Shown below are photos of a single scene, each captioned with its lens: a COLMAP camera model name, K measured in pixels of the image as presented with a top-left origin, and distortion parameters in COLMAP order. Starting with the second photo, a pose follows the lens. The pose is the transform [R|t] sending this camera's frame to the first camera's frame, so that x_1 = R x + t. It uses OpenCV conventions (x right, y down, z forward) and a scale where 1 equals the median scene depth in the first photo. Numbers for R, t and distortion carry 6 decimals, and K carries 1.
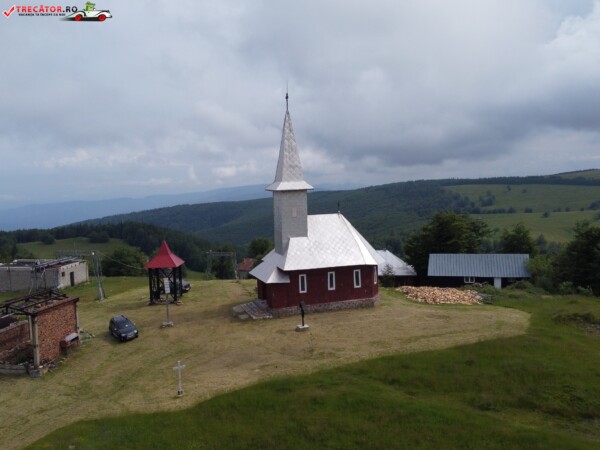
lens RADIAL K [[603.5, 0, 300.0], [0, 603.5, 225.0], [0, 0, 1]] dist [0.001425, -0.014566]
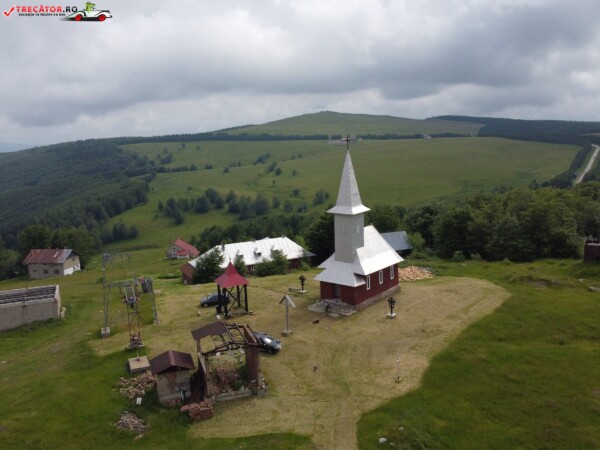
lens RADIAL K [[603.5, 0, 300.0], [0, 603.5, 225.0], [0, 0, 1]] dist [0.001425, -0.014566]
pose [[0.850597, -0.099996, 0.516223, -0.617397], [0.061463, 0.993929, 0.091256, -0.122998], [-0.522214, -0.045893, 0.851579, -0.031339]]
